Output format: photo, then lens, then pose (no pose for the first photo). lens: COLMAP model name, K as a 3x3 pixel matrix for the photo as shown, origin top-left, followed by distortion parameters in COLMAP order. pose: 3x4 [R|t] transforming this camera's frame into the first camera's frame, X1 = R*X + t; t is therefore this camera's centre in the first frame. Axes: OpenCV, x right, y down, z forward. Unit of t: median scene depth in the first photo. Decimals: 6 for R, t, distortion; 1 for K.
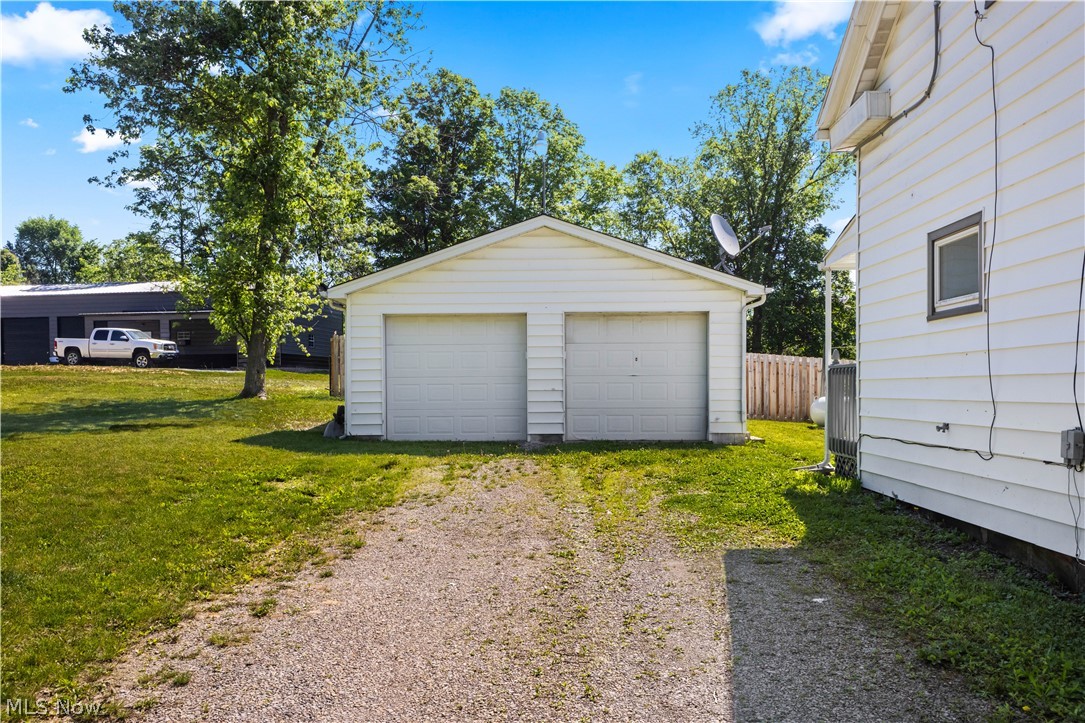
lens RADIAL K [[922.3, 0, 537.5], [0, 922.3, 366.2], [0, 0, 1]] dist [0.104306, 0.001049]
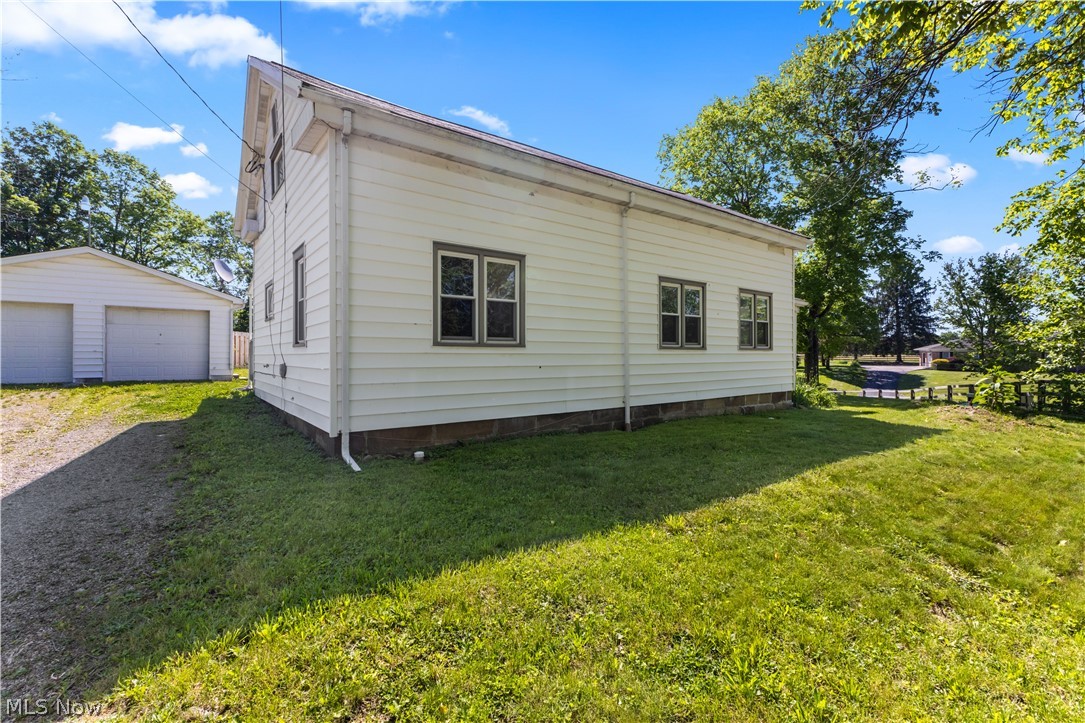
lens RADIAL K [[491.8, 0, 558.7], [0, 491.8, 353.0], [0, 0, 1]] dist [0.005480, -0.000406]
pose [[0.776147, 0.012215, 0.630433, 0.031144], [-0.023435, 0.999680, 0.009481, 0.000274], [-0.630116, -0.022133, 0.776185, -0.067041]]
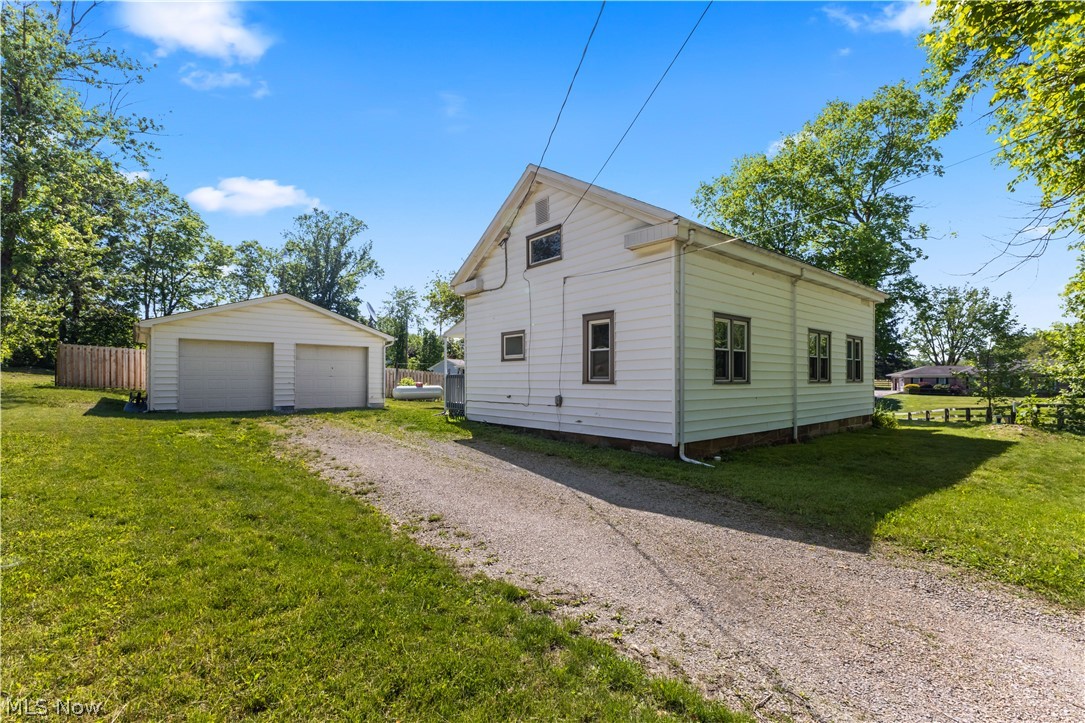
lens RADIAL K [[491.8, 0, 560.5], [0, 491.8, 380.1], [0, 0, 1]] dist [0.005480, -0.000406]
pose [[0.734453, 0.008076, 0.678612, -0.078649], [-0.023360, 0.999637, 0.013385, -0.002222], [-0.678258, -0.025683, 0.734375, -0.044421]]
